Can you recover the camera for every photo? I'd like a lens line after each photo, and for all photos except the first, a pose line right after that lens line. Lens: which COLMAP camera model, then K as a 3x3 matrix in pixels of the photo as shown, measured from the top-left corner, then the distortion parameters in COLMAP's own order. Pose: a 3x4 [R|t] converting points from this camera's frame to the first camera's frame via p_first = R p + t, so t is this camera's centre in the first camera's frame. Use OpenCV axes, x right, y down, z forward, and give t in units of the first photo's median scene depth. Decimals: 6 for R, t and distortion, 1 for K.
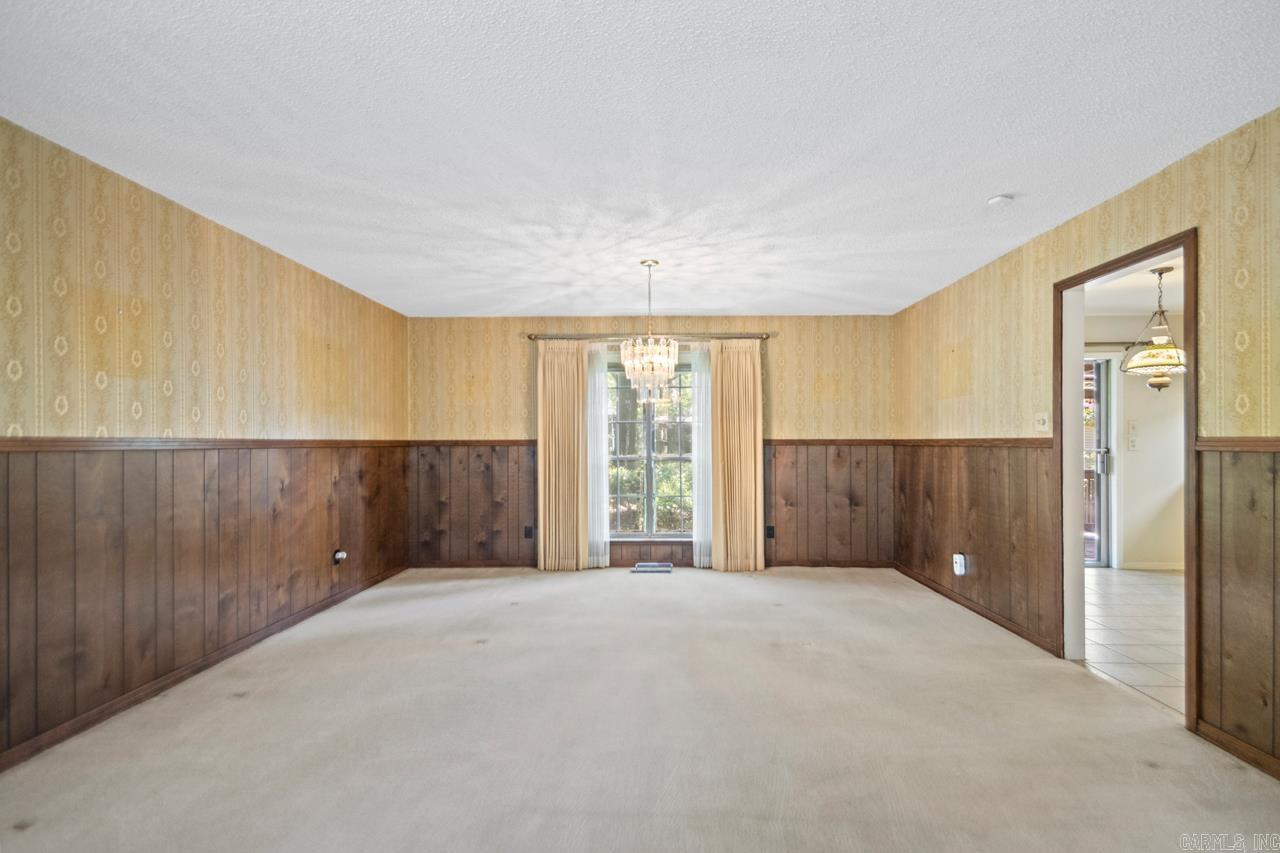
lens RADIAL K [[593.9, 0, 637.8], [0, 593.9, 440.8], [0, 0, 1]] dist [0.021726, -0.022750]
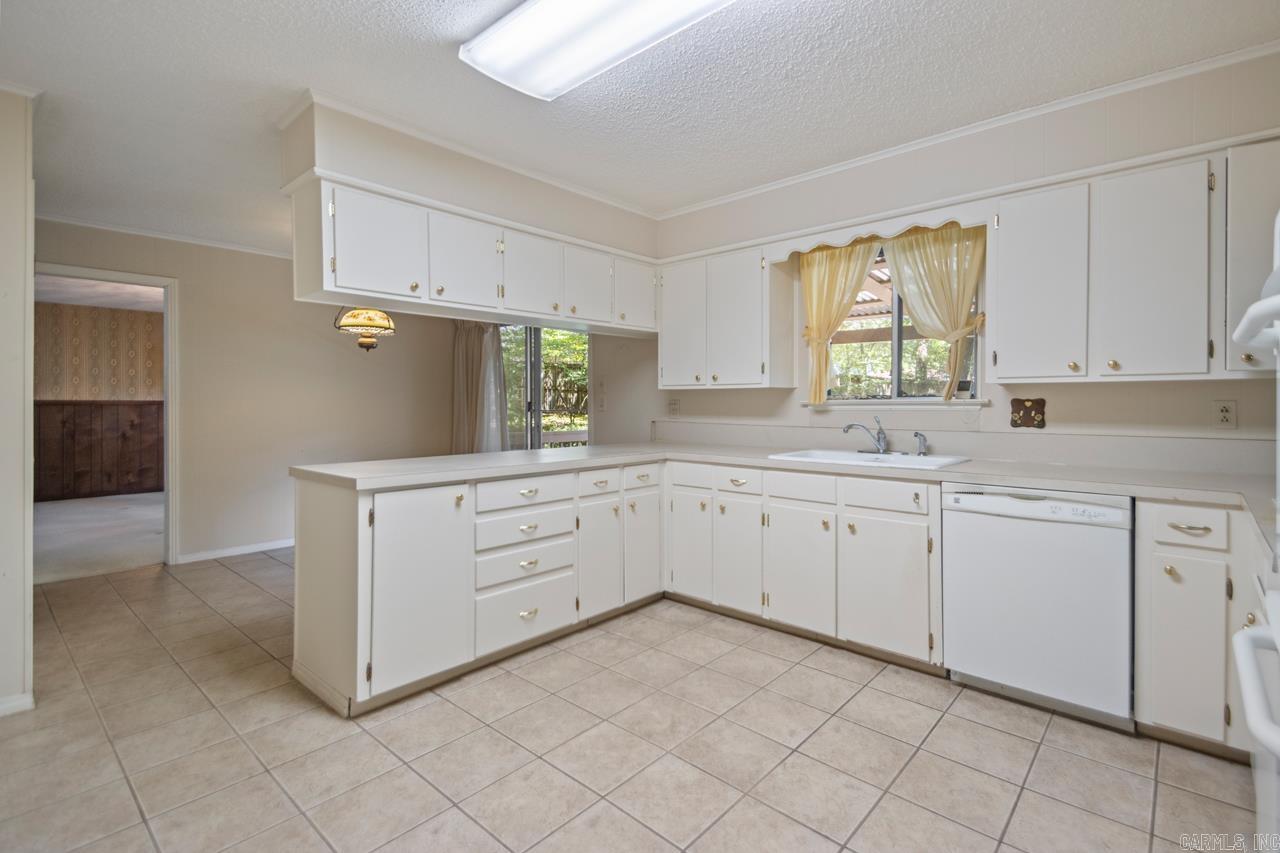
lens RADIAL K [[590.2, 0, 657.7], [0, 590.2, 425.8], [0, 0, 1]] dist [0.026066, -0.022712]
pose [[0.780353, 0.022450, -0.624937, 1.911772], [-0.002499, 0.999459, 0.032784, 0.011081], [0.625335, -0.024021, 0.779987, 0.503126]]
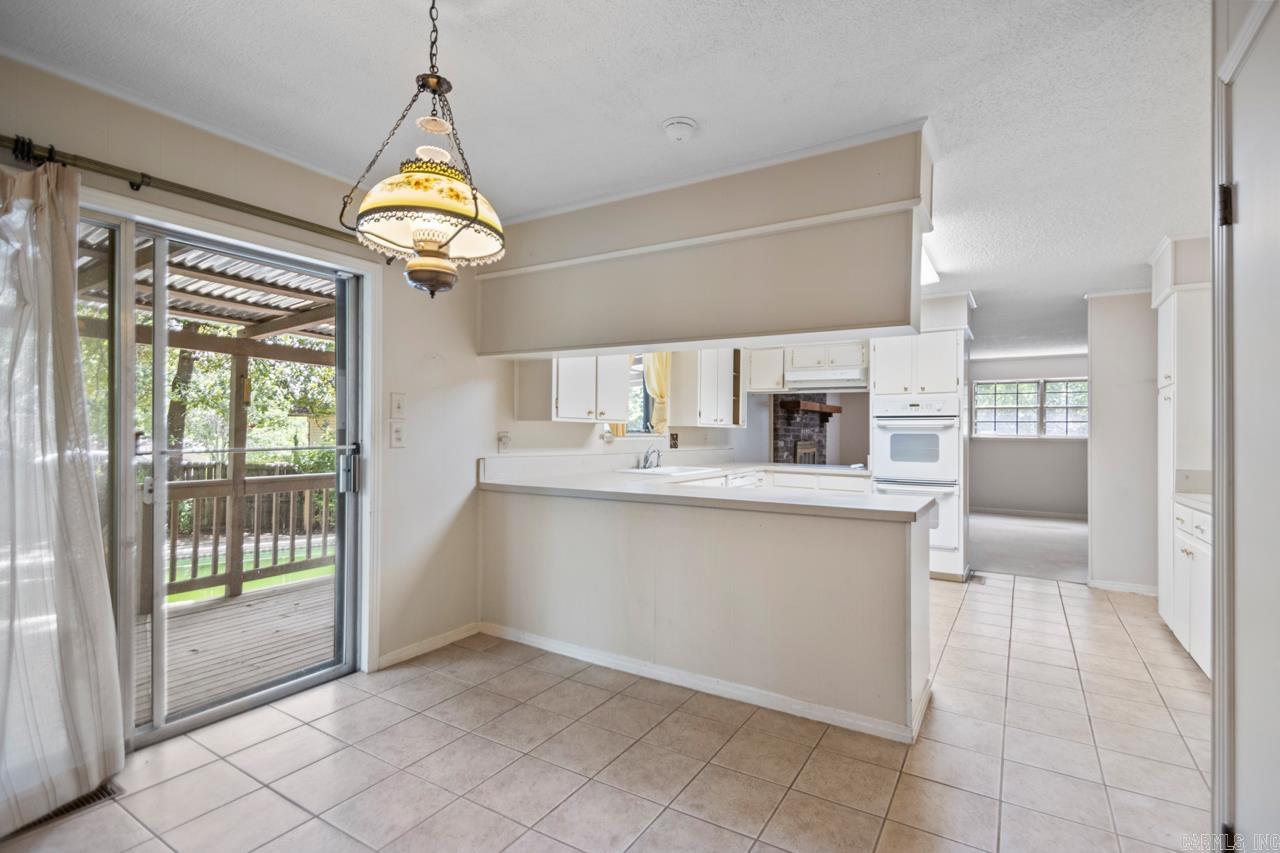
lens RADIAL K [[590.2, 0, 657.7], [0, 590.2, 425.8], [0, 0, 1]] dist [0.026066, -0.022712]
pose [[0.484976, 0.014658, 0.874405, 0.610766], [-0.006485, 0.999892, -0.013165, 0.002400], [-0.874503, 0.000714, 0.485019, 0.684493]]
